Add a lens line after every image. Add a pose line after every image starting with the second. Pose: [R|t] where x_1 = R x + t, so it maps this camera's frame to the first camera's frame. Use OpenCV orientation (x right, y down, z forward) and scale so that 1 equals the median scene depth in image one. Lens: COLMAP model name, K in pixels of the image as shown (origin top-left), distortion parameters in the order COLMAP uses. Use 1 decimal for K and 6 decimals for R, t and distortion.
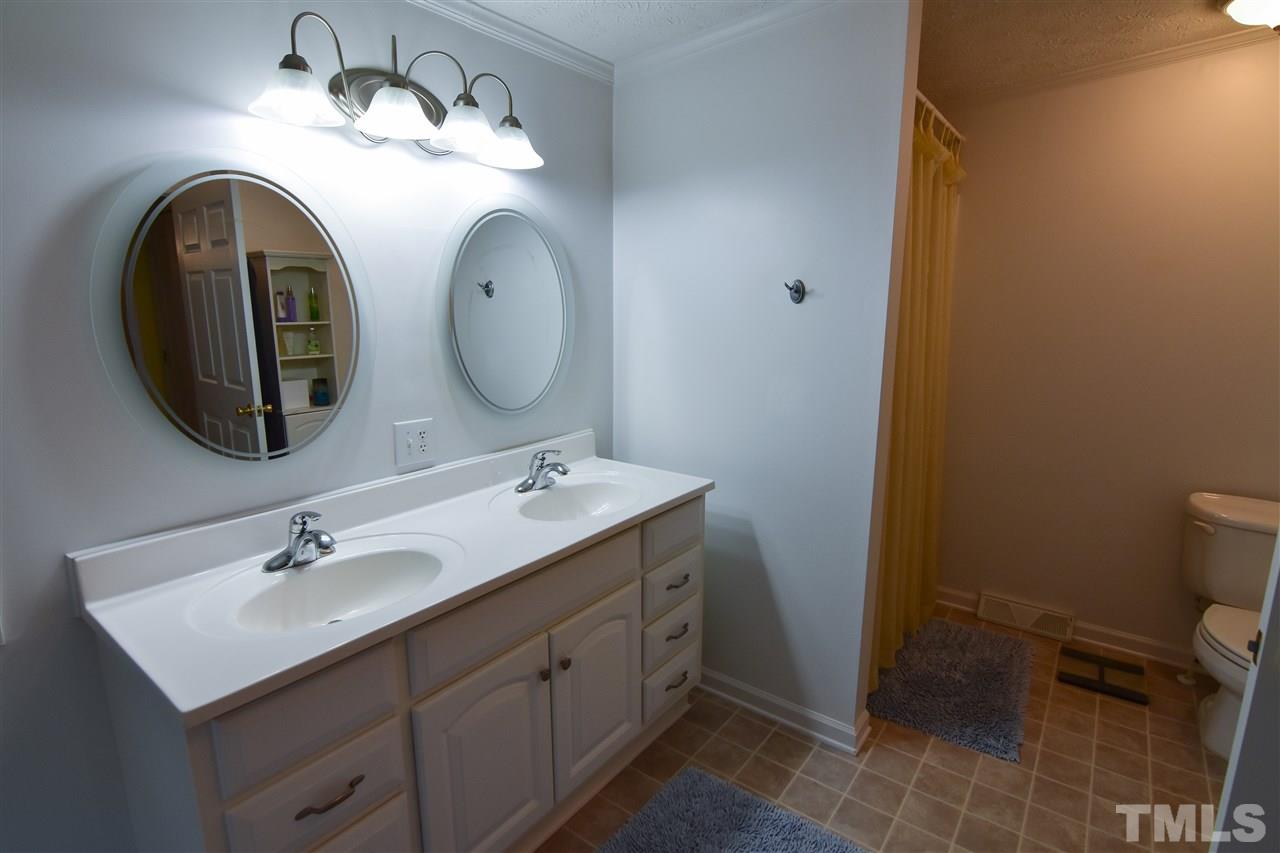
lens RADIAL K [[684.2, 0, 640.9], [0, 684.2, 447.3], [0, 0, 1]] dist [-0.000645, -0.060709]
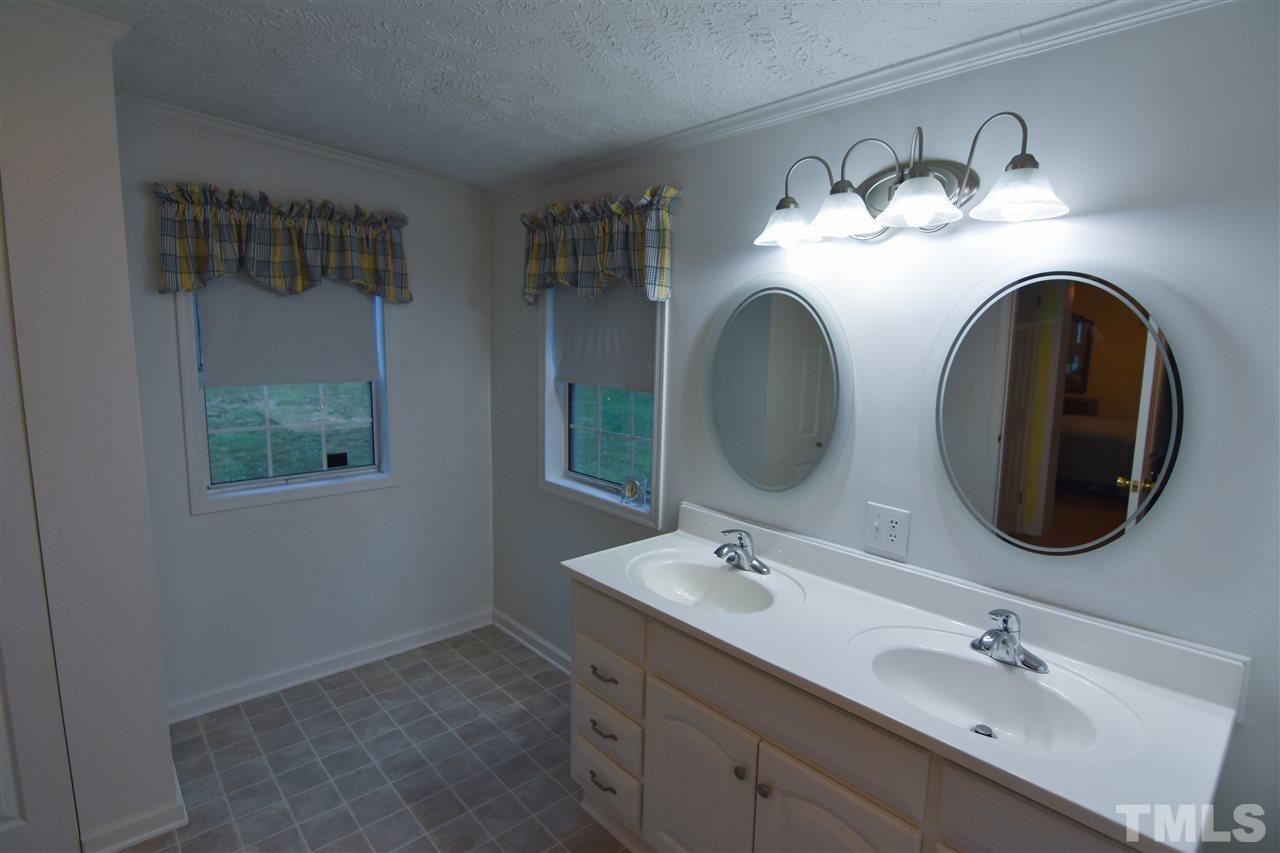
lens RADIAL K [[634.8, 0, 640.0], [0, 634.8, 426.5], [0, 0, 1]] dist [-0.004849, -0.012741]
pose [[-0.233340, 0.105964, -0.966604, 0.671420], [-0.238452, 0.957458, 0.162524, -0.230967], [0.942705, 0.268412, -0.198146, 0.889462]]
